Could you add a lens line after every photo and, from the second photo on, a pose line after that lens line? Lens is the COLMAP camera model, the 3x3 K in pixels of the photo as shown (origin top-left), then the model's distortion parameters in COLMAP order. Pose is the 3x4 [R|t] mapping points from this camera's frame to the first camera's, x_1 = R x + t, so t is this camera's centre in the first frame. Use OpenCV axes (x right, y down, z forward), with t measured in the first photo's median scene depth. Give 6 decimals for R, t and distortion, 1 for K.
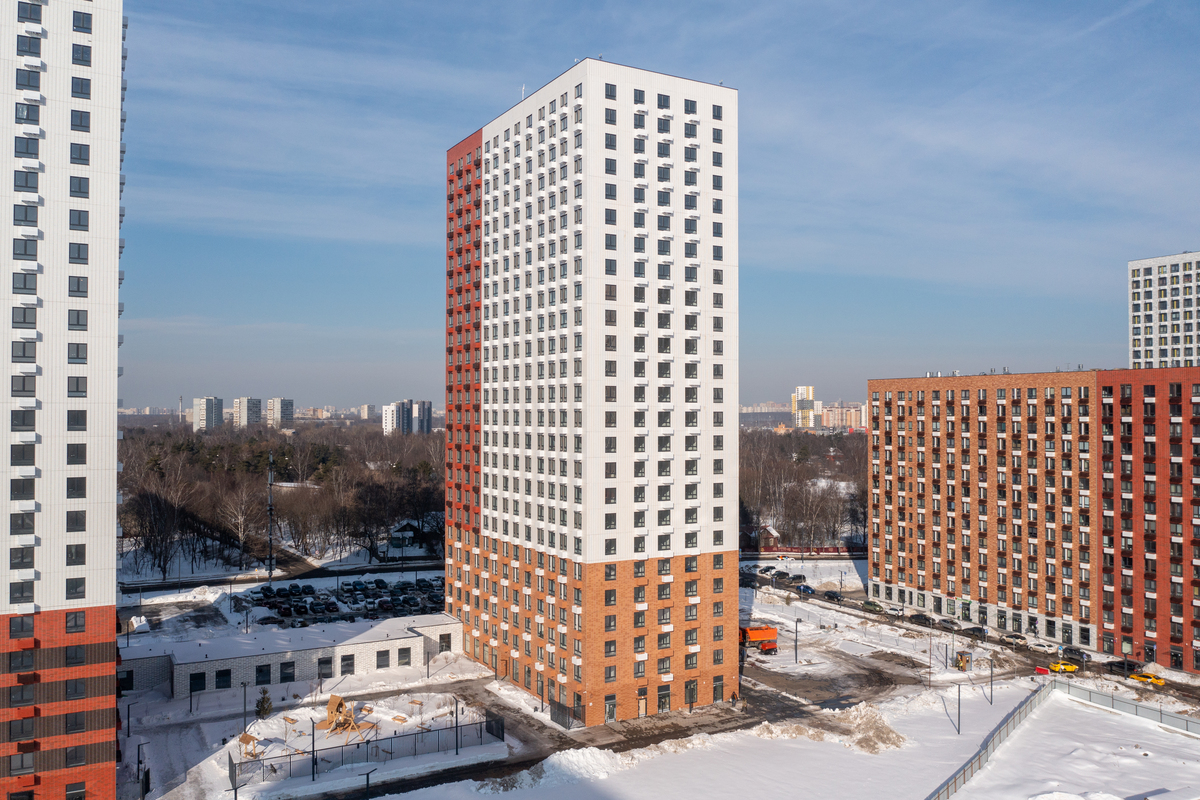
lens RADIAL K [[972.7, 0, 598.4], [0, 972.7, 387.3], [0, 0, 1]] dist [-0.022956, -0.001052]
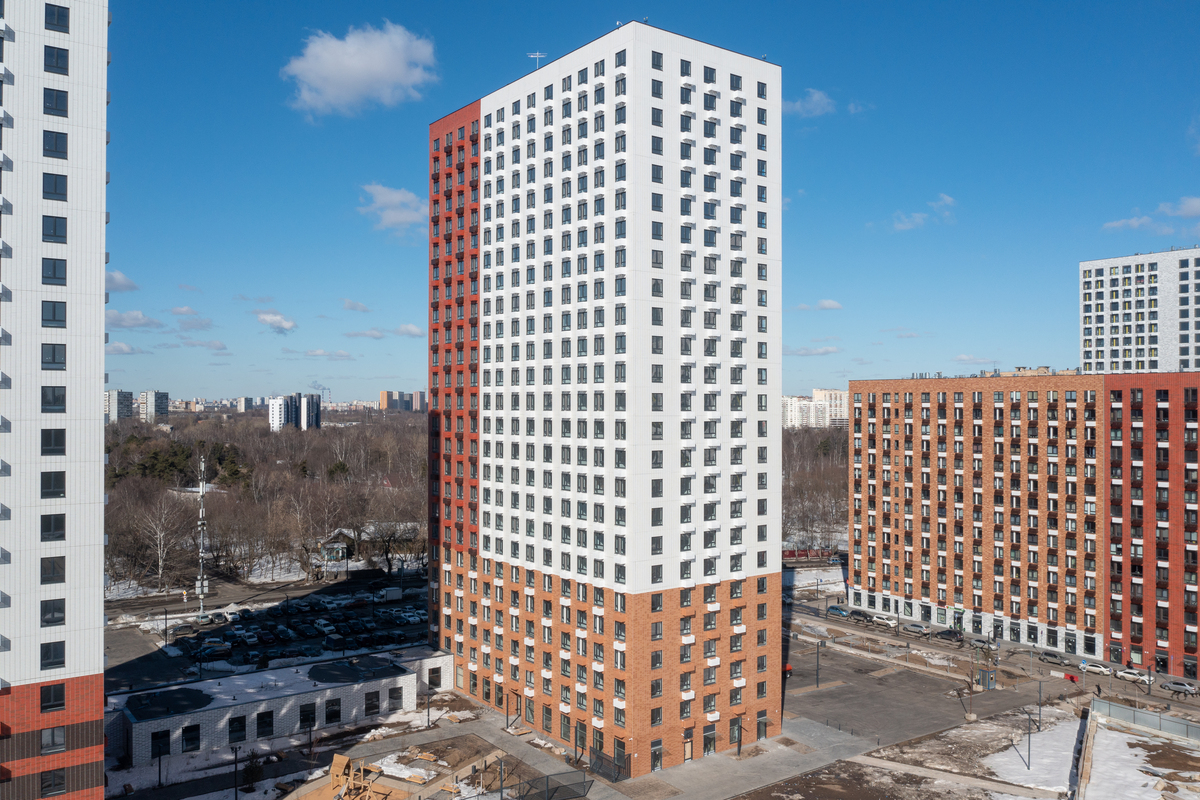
lens RADIAL K [[972.7, 0, 598.4], [0, 972.7, 387.3], [0, 0, 1]] dist [-0.022956, -0.001052]
pose [[0.992192, 0.002346, 0.124695, -0.112145], [-0.003361, 0.999963, 0.007936, -0.009998], [-0.124672, -0.008293, 0.992163, 0.093970]]
